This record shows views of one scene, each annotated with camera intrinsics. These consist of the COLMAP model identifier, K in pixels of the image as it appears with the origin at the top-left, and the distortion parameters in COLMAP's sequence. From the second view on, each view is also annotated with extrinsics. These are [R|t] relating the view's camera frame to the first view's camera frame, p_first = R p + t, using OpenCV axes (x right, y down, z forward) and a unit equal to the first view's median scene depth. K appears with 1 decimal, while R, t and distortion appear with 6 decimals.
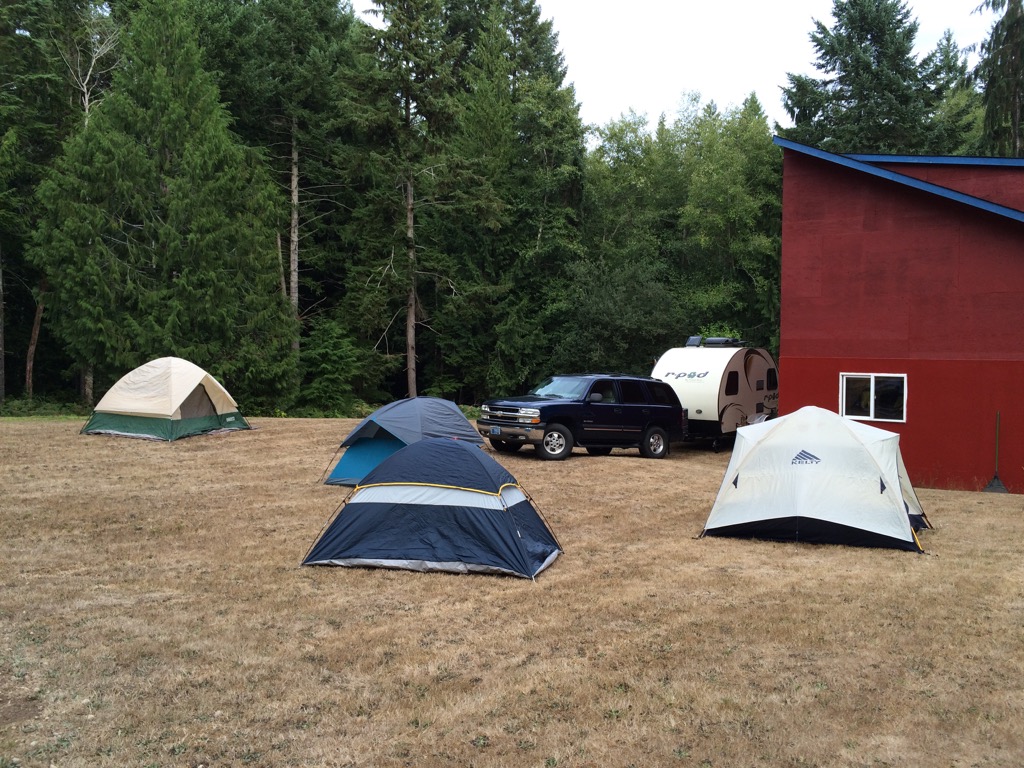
lens RADIAL K [[858.7, 0, 510.6], [0, 858.7, 382.2], [0, 0, 1]] dist [0.080256, -0.109651]
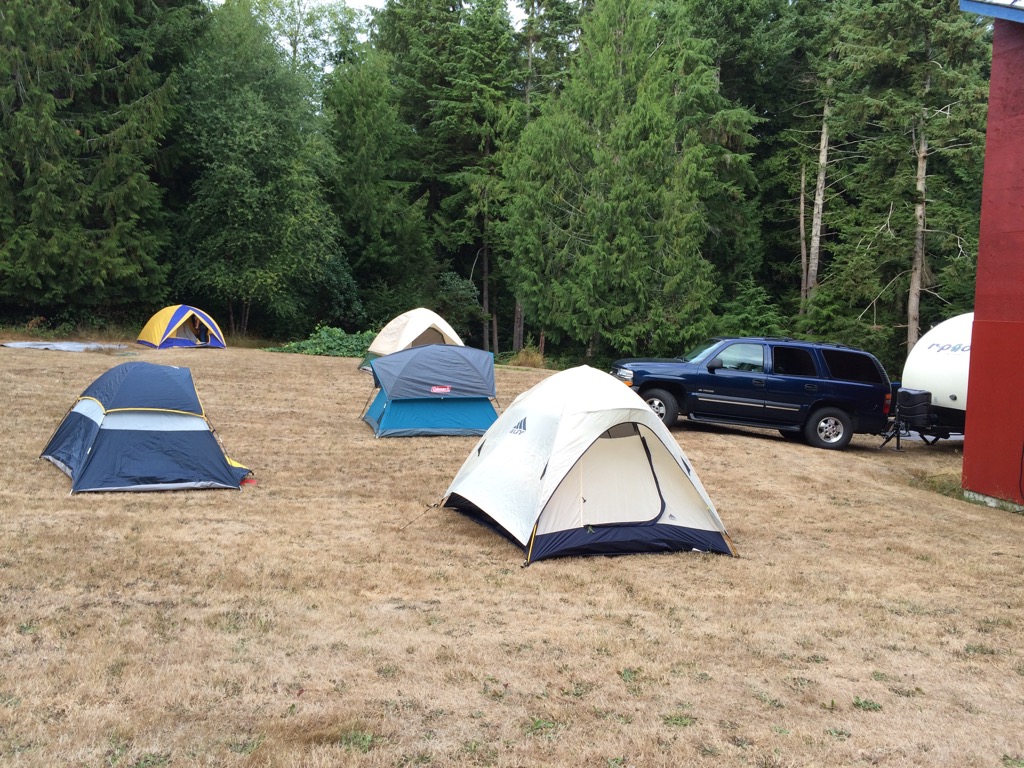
lens RADIAL K [[858.7, 0, 508.1], [0, 858.7, 380.6], [0, 0, 1]] dist [0.080256, -0.109651]
pose [[0.757931, 0.073824, -0.648144, 0.175053], [-0.054710, 0.997269, 0.049613, 0.001531], [0.650037, -0.002143, 0.759900, 0.081401]]
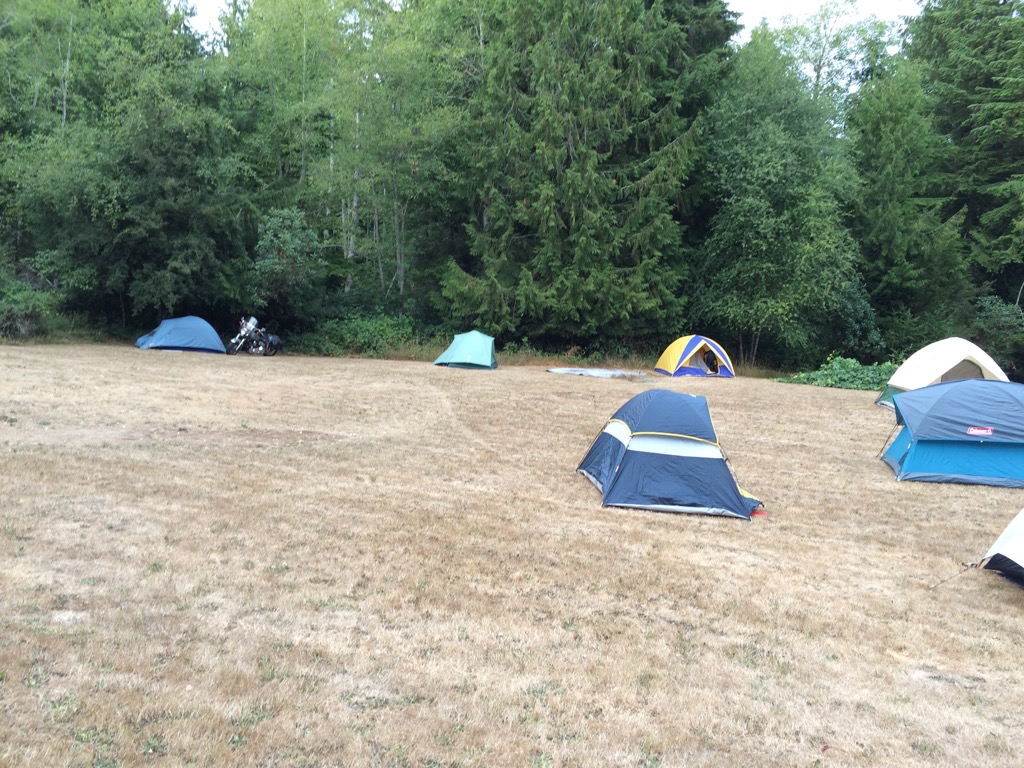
lens RADIAL K [[858.7, 0, 510.8], [0, 858.7, 377.6], [0, 0, 1]] dist [0.080256, -0.109651]
pose [[0.298448, 0.063974, -0.952279, 0.171165], [-0.064724, 0.996811, 0.046681, 0.001464], [0.952229, 0.047704, 0.301637, 0.078759]]
